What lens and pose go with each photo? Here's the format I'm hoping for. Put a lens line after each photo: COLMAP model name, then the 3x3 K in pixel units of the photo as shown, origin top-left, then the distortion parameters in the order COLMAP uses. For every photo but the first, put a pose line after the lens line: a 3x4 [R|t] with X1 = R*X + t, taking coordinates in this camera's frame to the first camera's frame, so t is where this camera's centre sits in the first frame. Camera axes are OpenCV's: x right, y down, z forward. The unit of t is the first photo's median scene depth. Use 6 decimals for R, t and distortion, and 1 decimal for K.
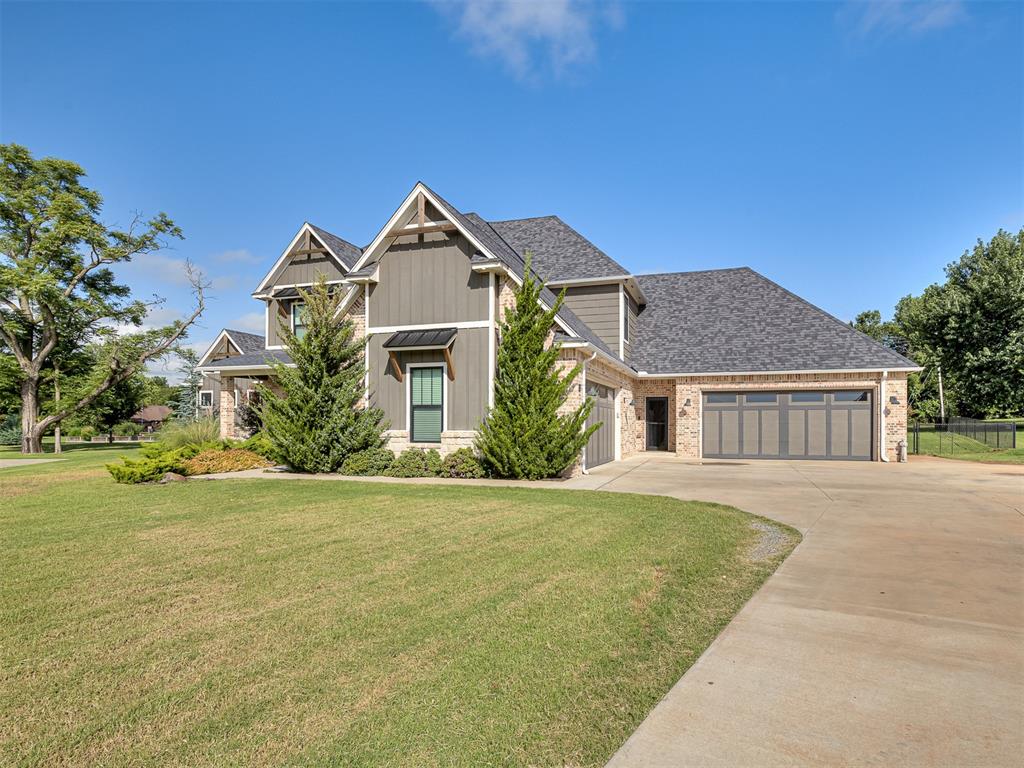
lens RADIAL K [[556.1, 0, 537.6], [0, 556.1, 417.9], [0, 0, 1]] dist [-0.003167, -0.000794]
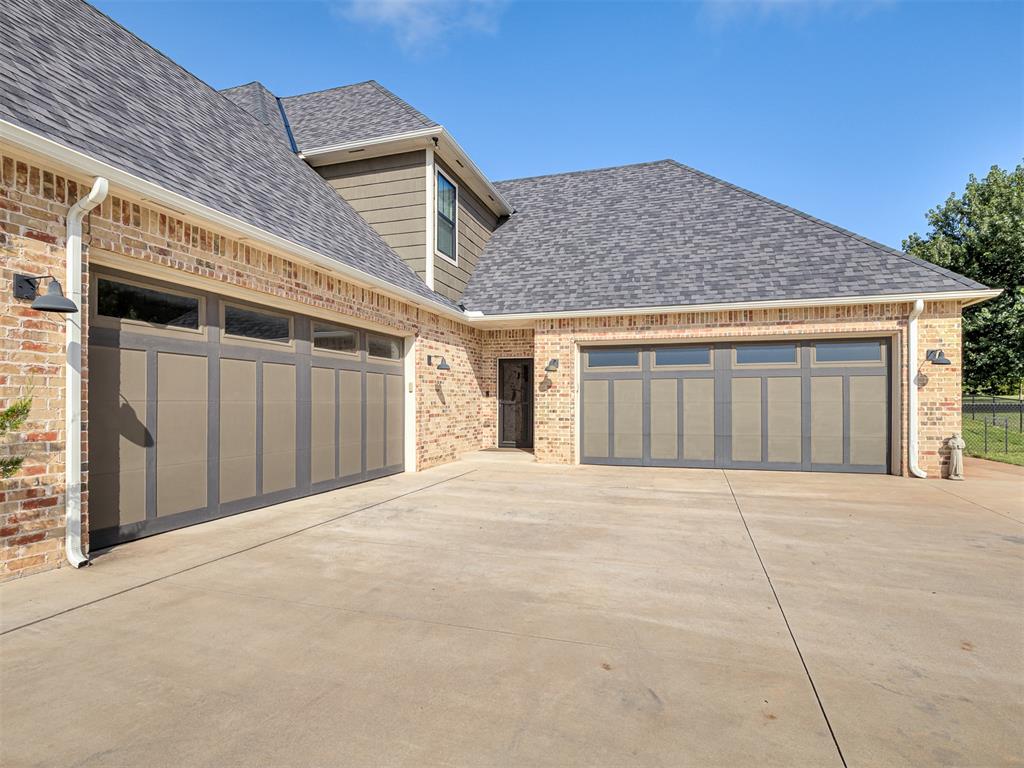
lens RADIAL K [[531.7, 0, 508.0], [0, 531.7, 393.5], [0, 0, 1]] dist [-0.003997, 0.000067]
pose [[0.999967, -0.000485, 0.008102, 0.221802], [0.000543, 0.999974, -0.007171, 0.004313], [-0.008098, 0.007175, 0.999941, 0.467994]]
